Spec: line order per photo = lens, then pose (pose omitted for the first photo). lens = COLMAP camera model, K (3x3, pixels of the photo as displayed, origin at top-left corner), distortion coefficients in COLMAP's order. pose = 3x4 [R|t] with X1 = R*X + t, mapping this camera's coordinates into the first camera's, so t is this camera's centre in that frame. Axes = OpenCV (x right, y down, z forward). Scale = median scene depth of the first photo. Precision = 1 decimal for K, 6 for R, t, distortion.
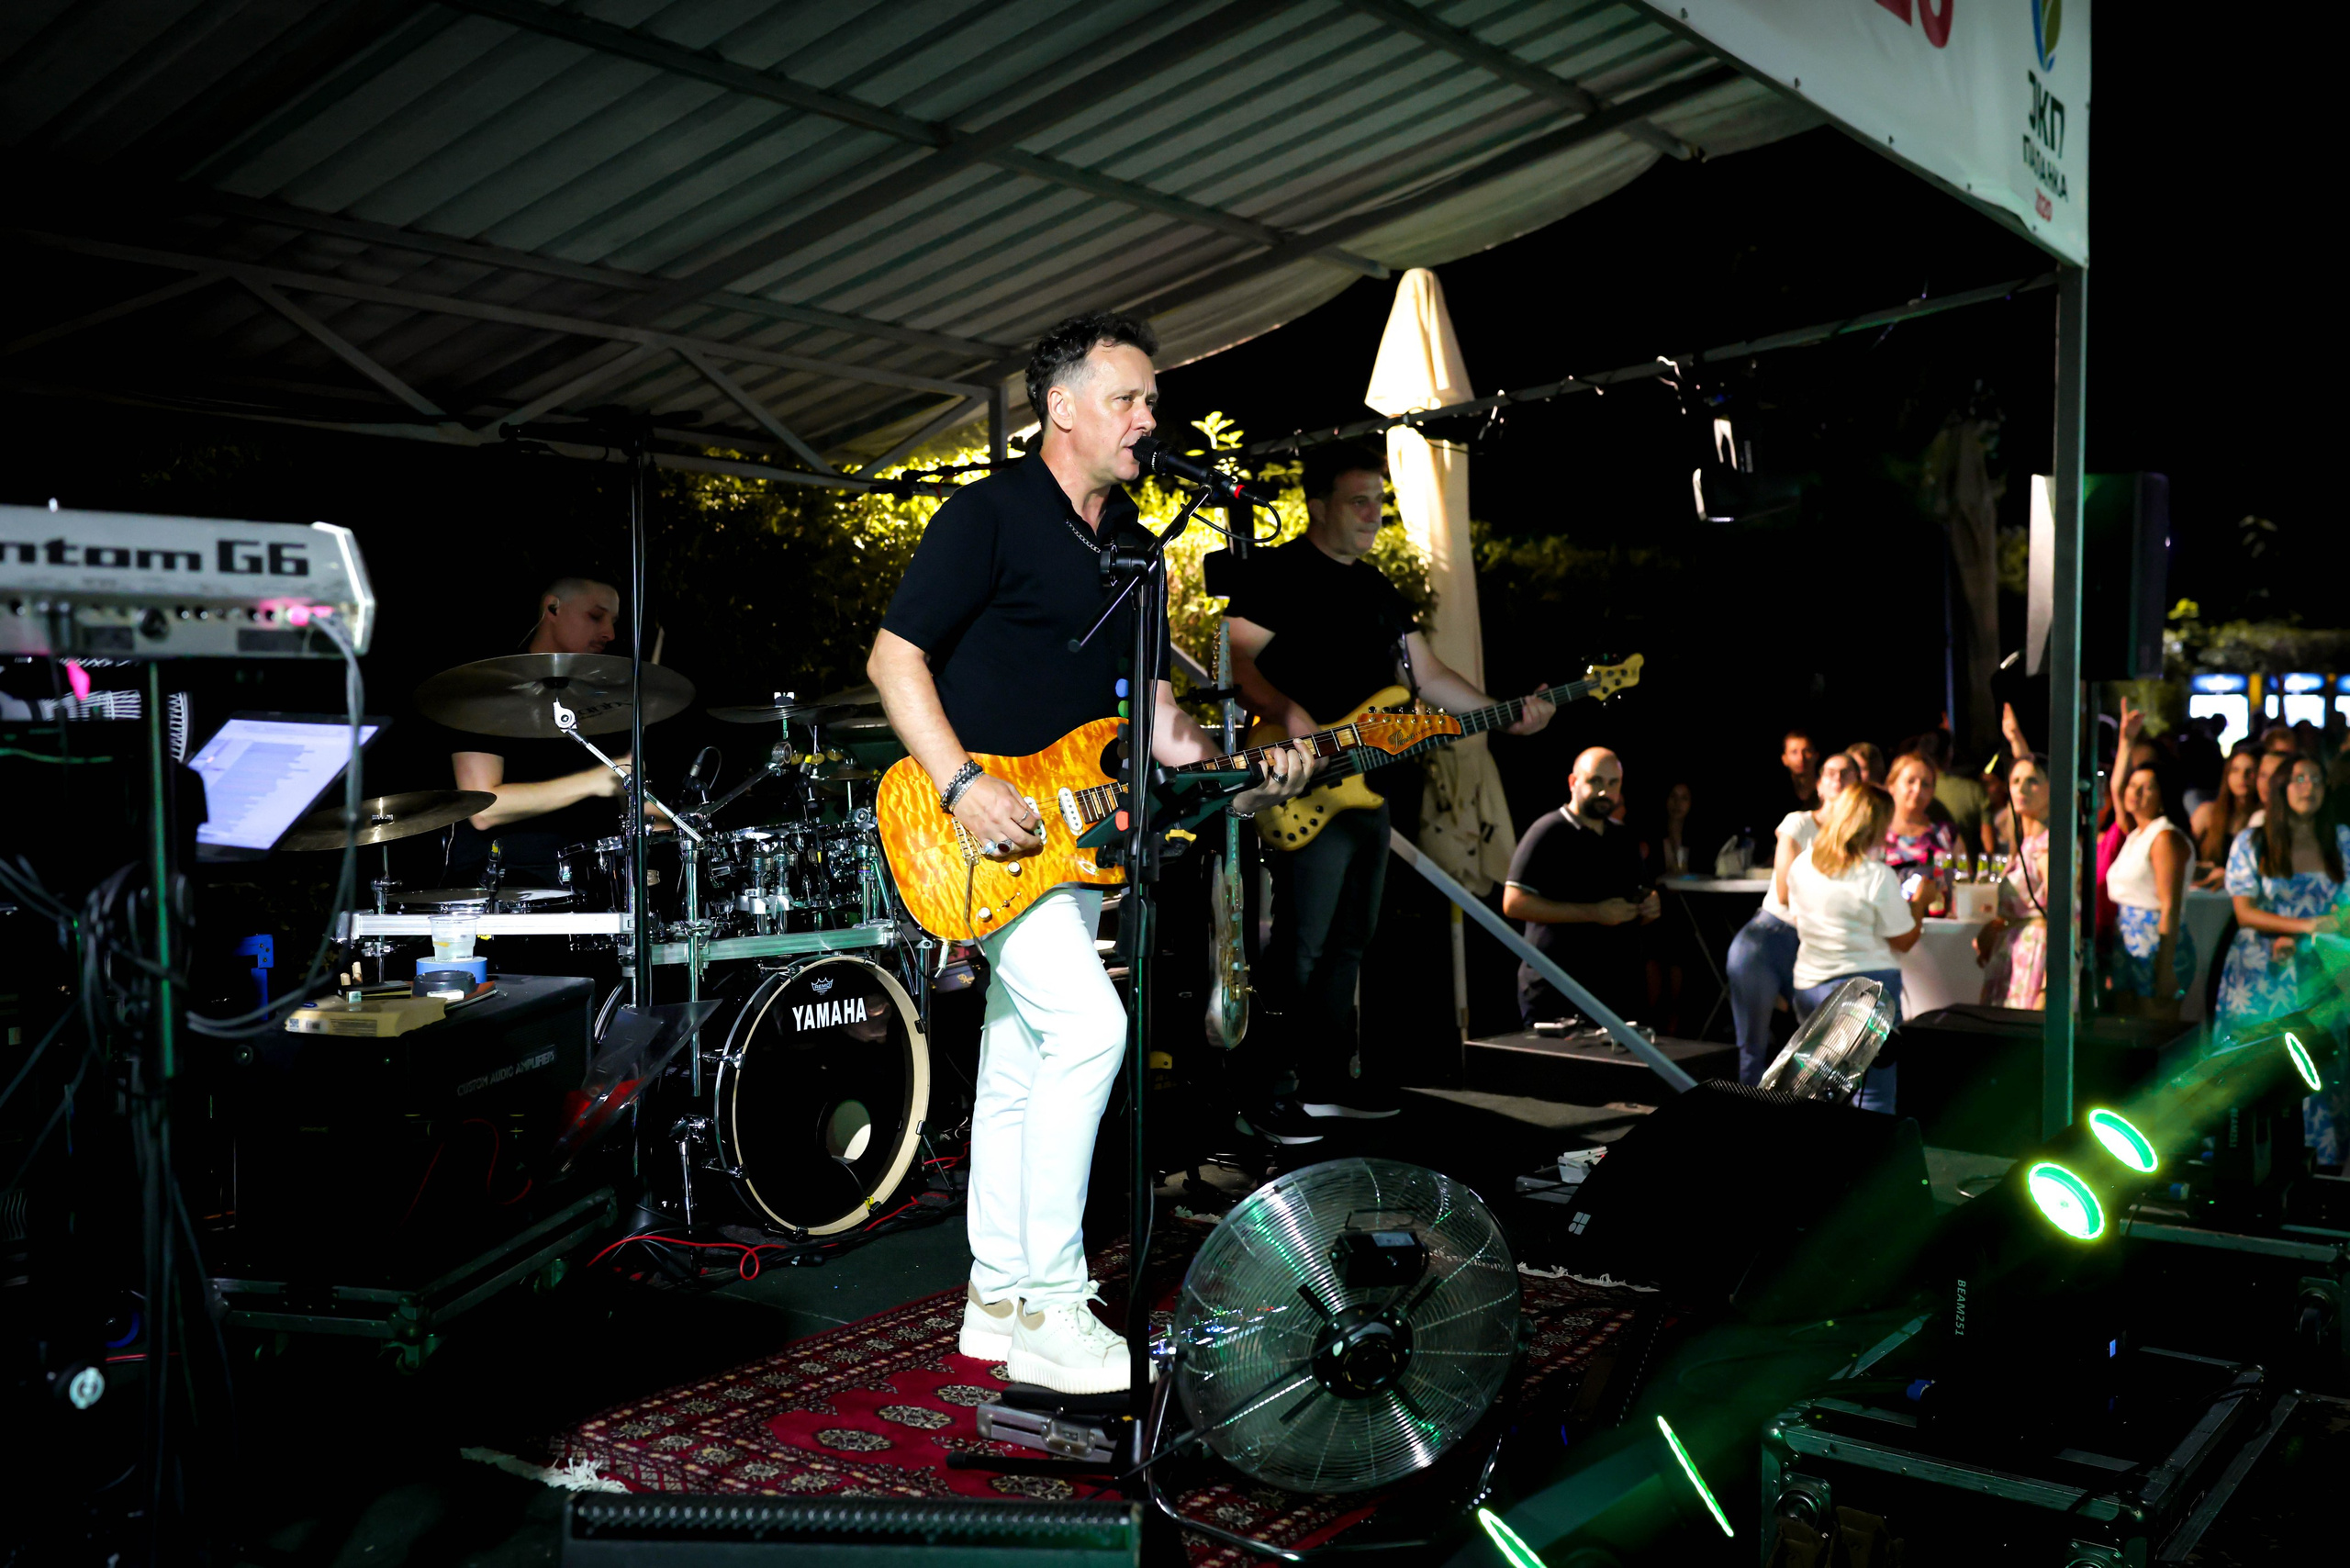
lens RADIAL K [[2227.9, 0, 1178.5], [0, 2227.9, 793.8], [0, 0, 1]] dist [-0.006731, 0.000000]
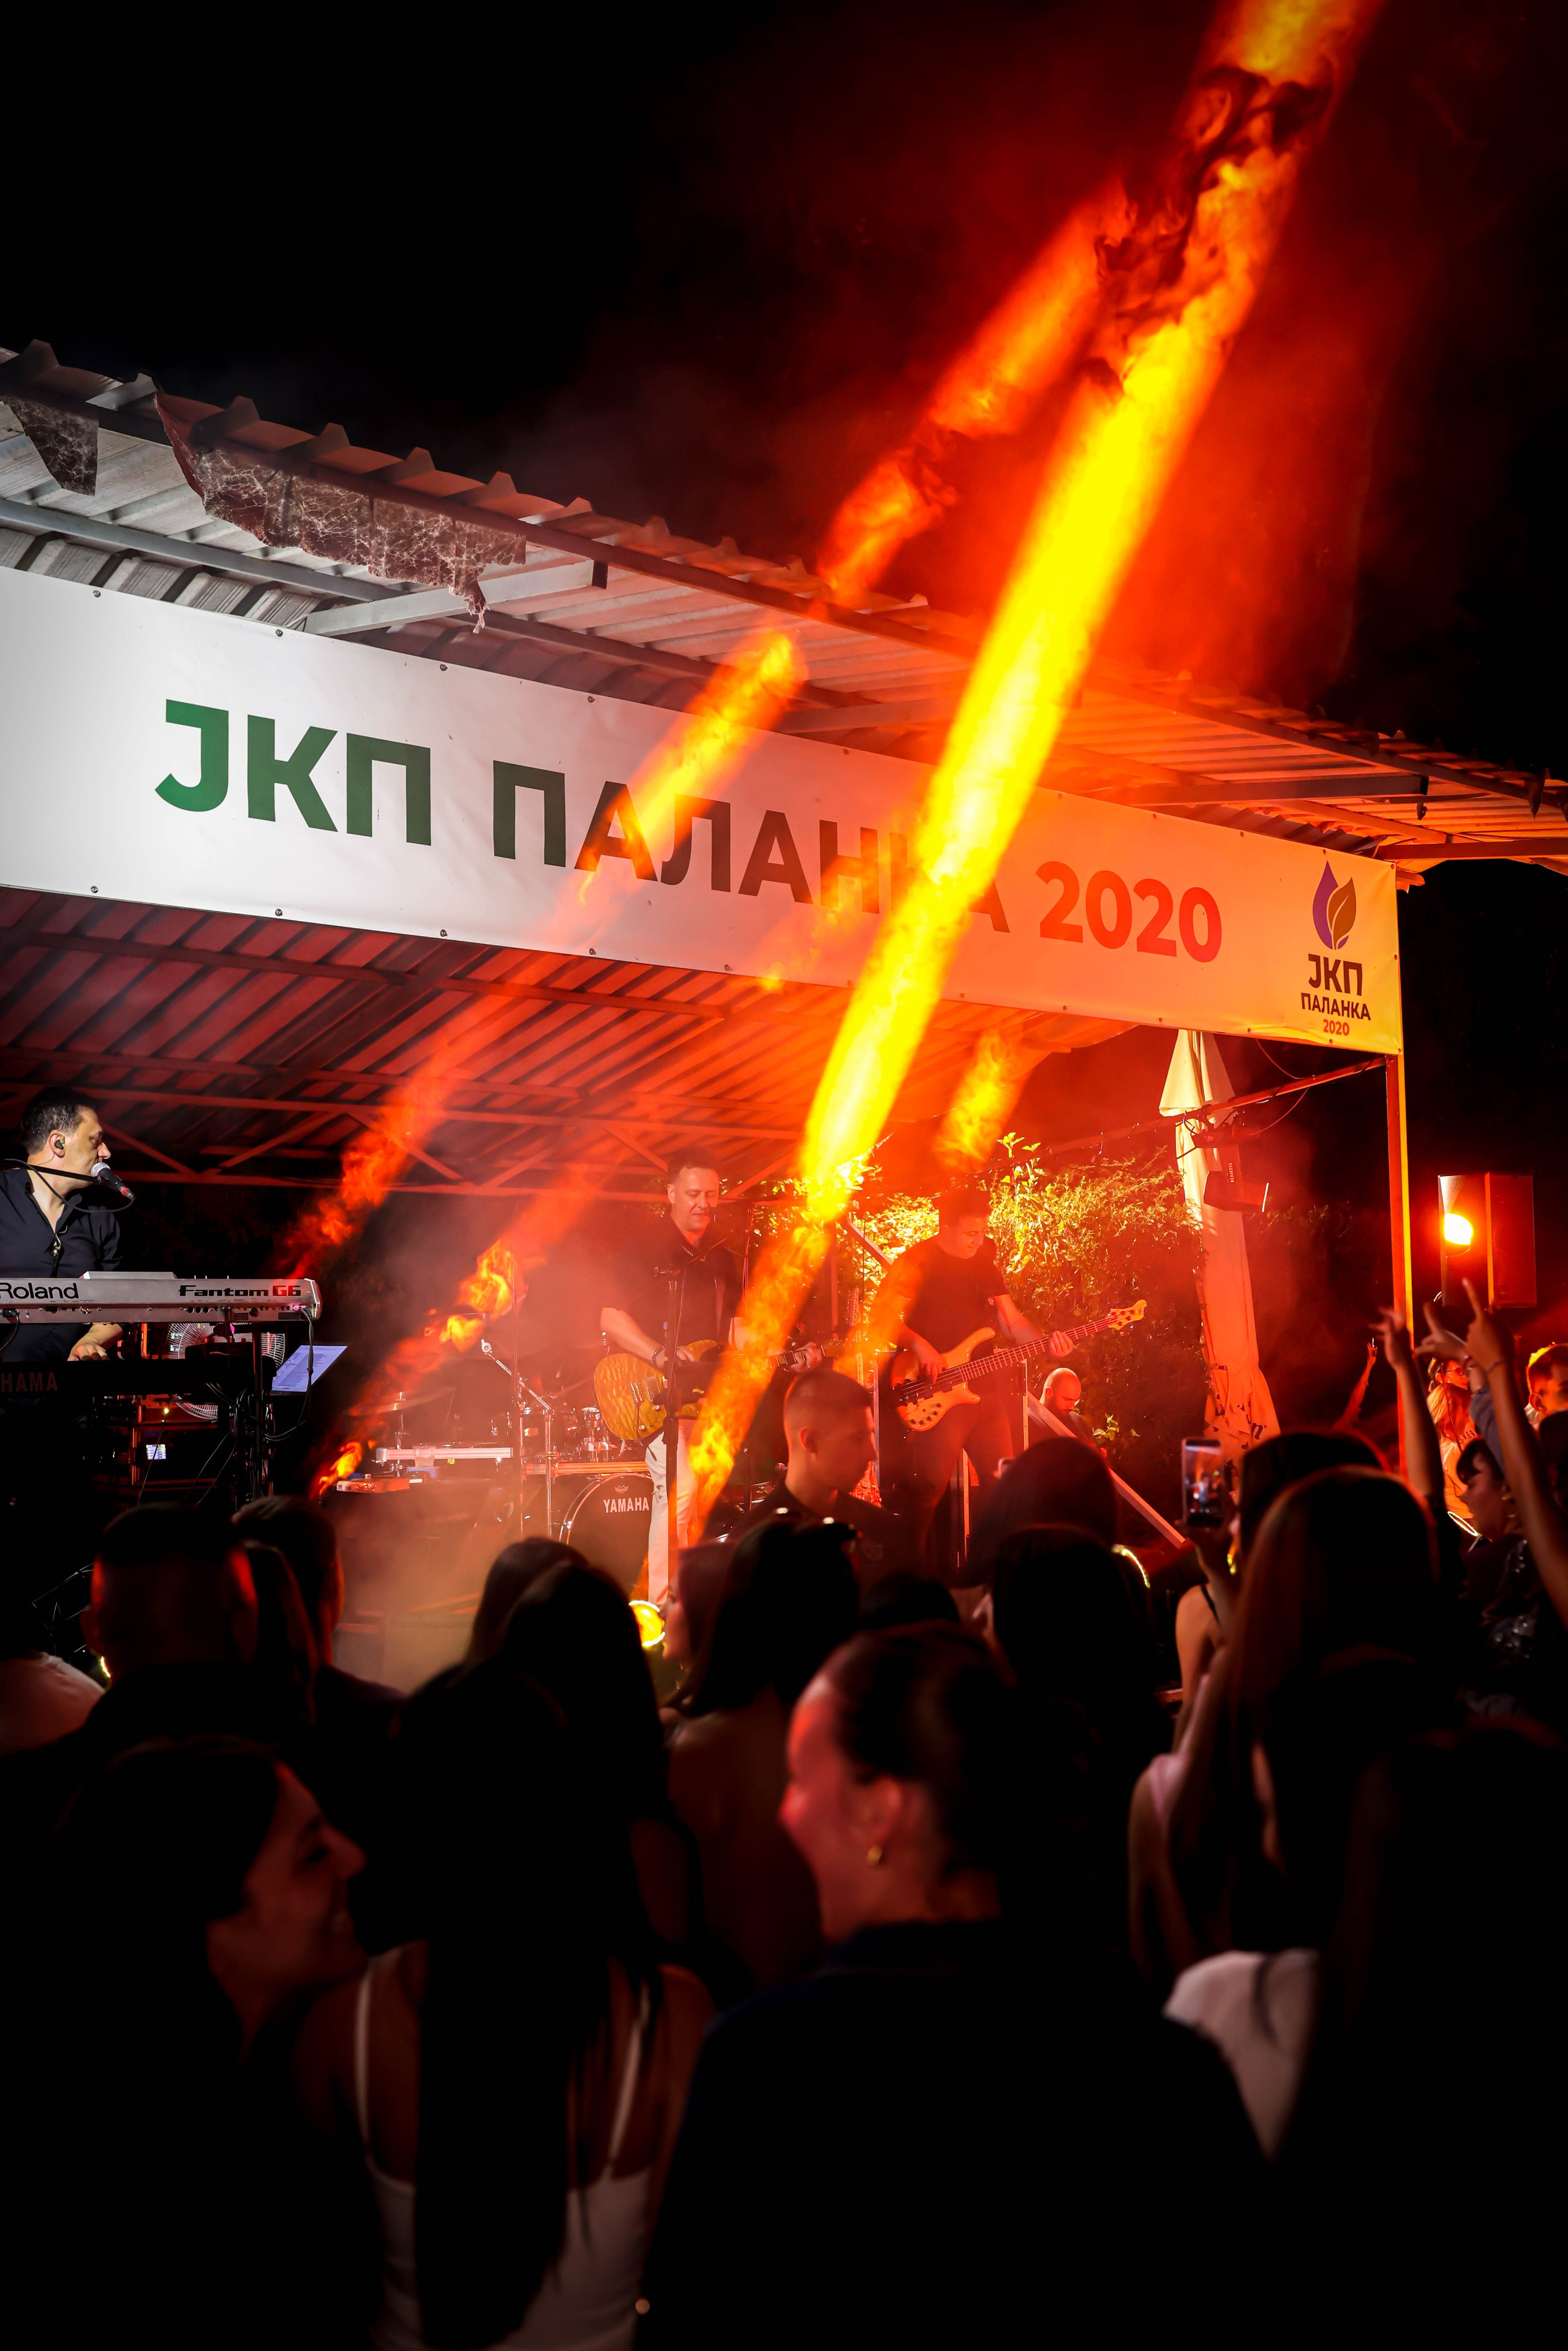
lens RADIAL K [[2228.6, 0, 795.2], [0, 2228.6, 1182.1], [0, 0, 1]] dist [-0.006731, 0.000000]
pose [[0.969721, -0.035465, -0.241628, 0.453321], [0.007538, 0.993275, -0.115535, 0.048716], [0.244101, 0.110215, 0.963466, -0.812540]]
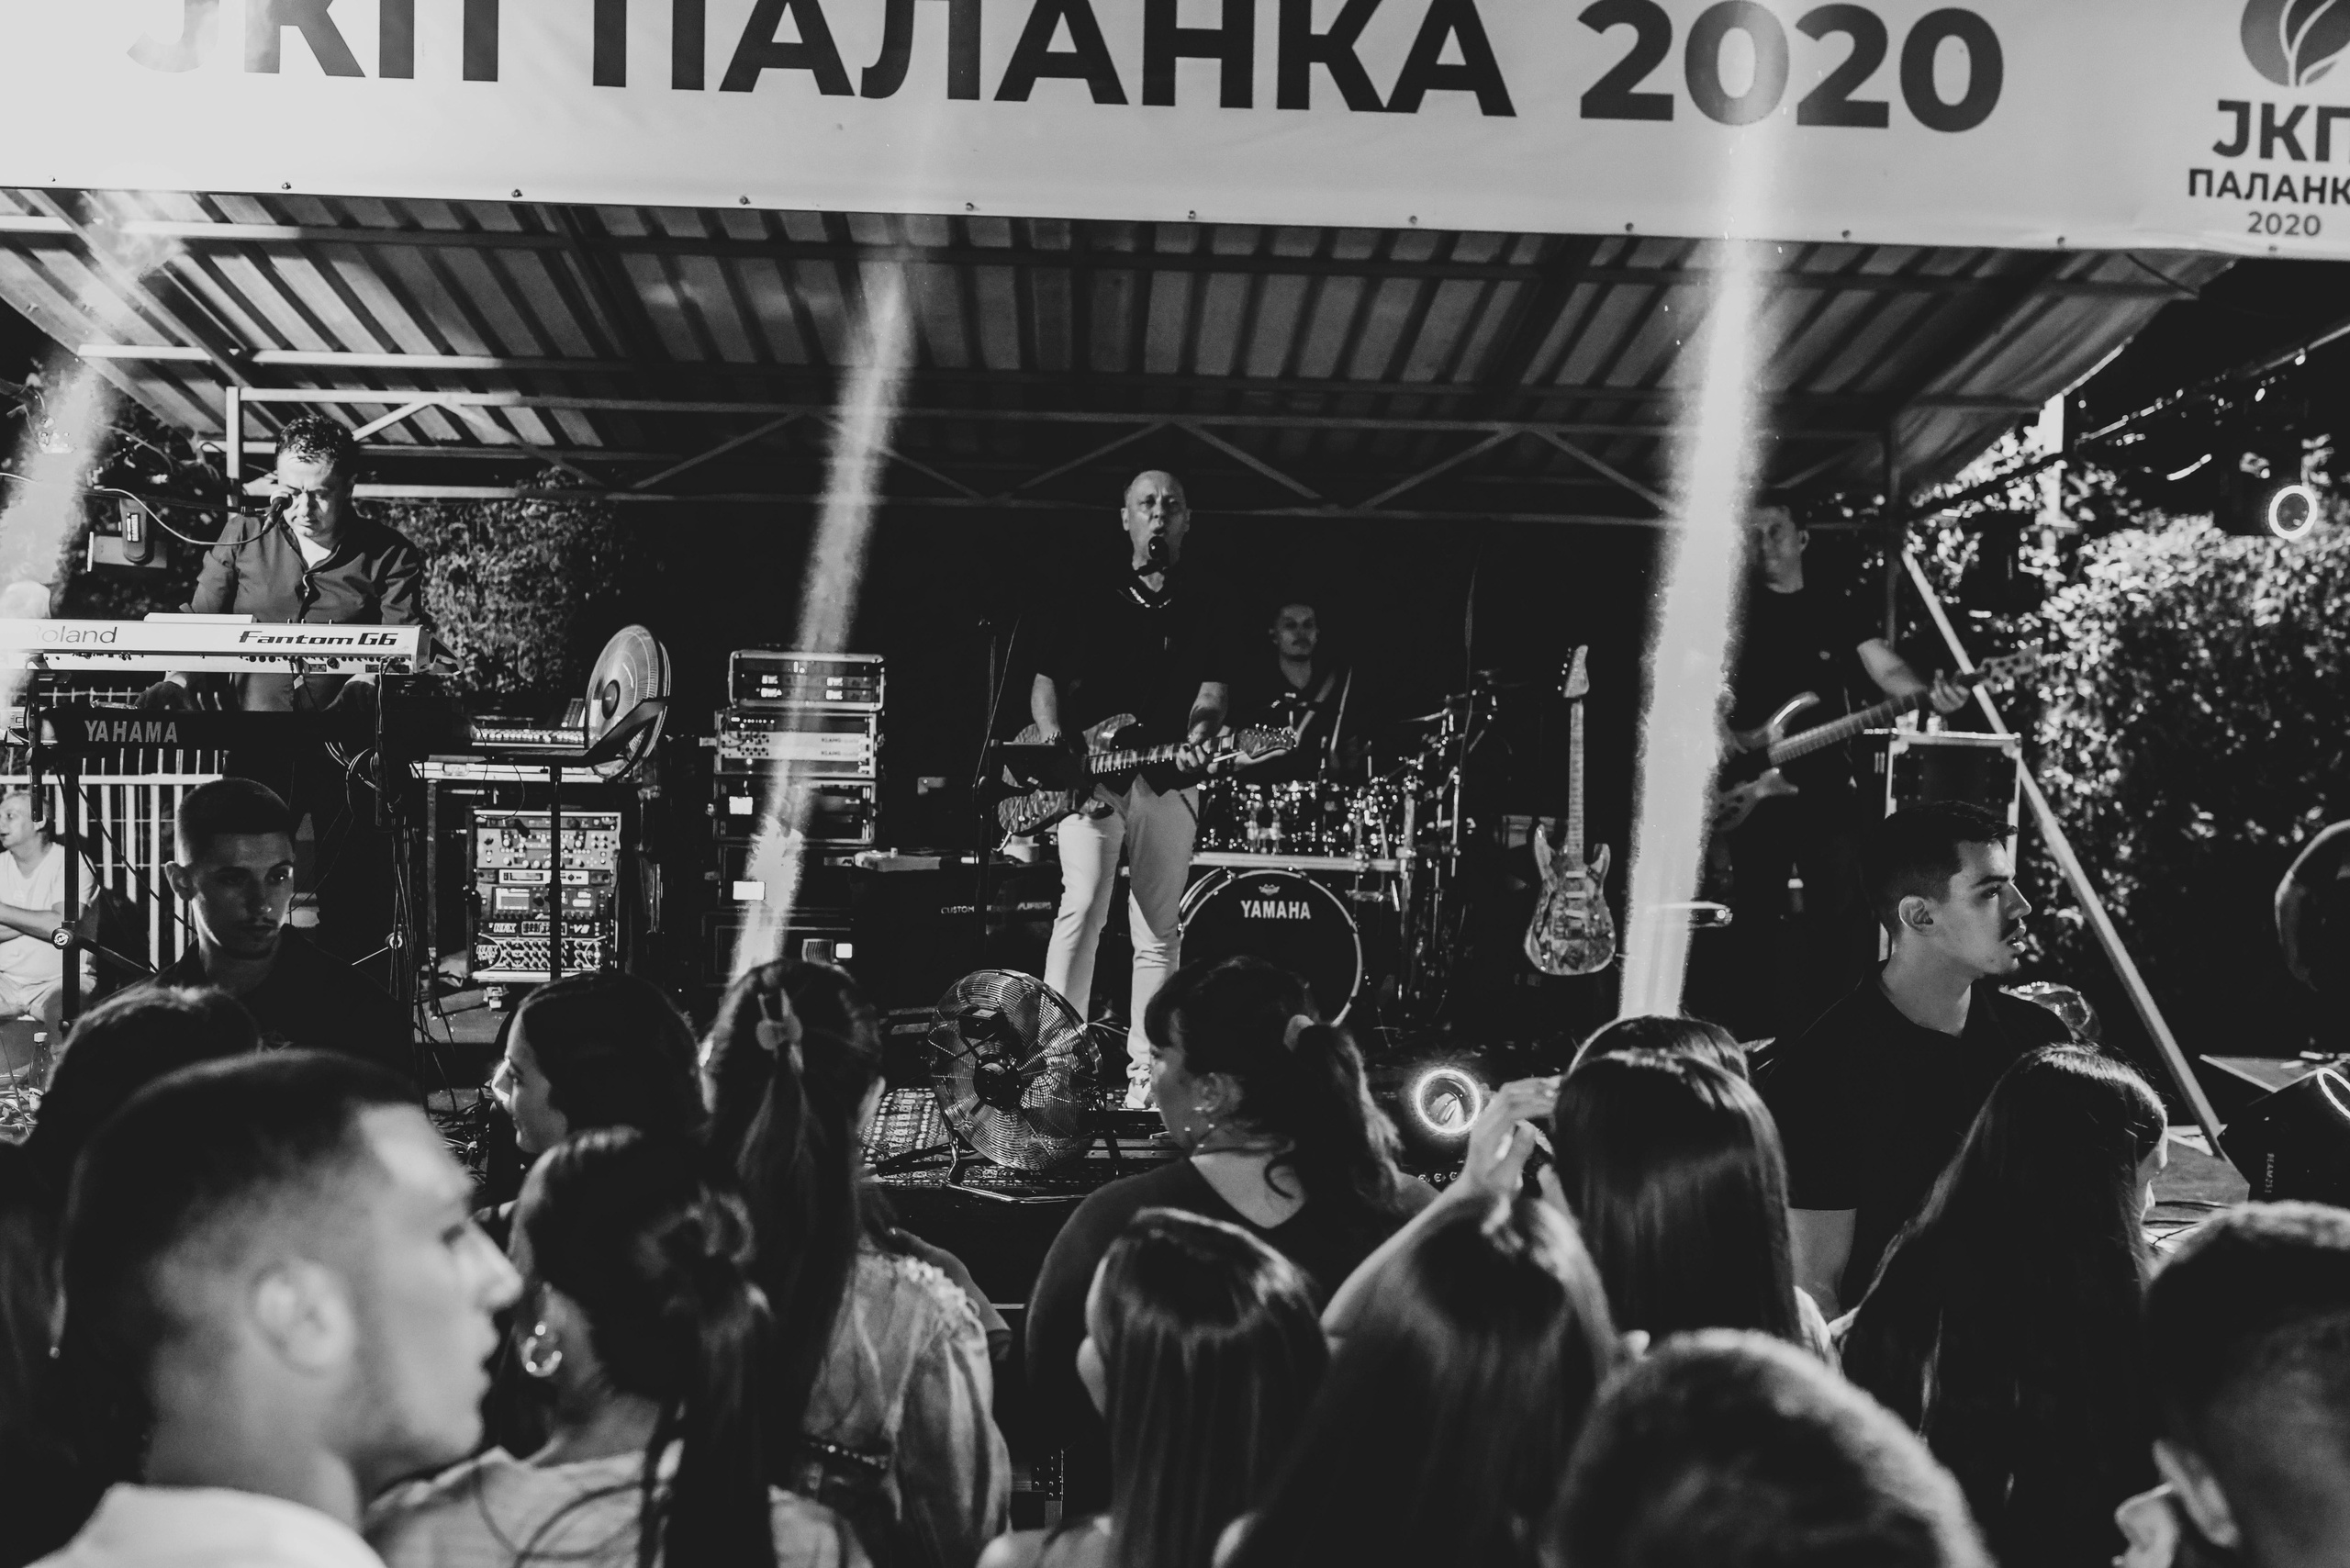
lens RADIAL K [[2227.9, 0, 1175.3], [0, 2227.9, 743.6], [0, 0, 1]] dist [-0.006731, 0.000000]
pose [[0.638244, 0.036014, -0.768991, 0.966036], [-0.050260, 0.998723, 0.005058, -0.016079], [0.768192, 0.035421, 0.639239, -0.003431]]
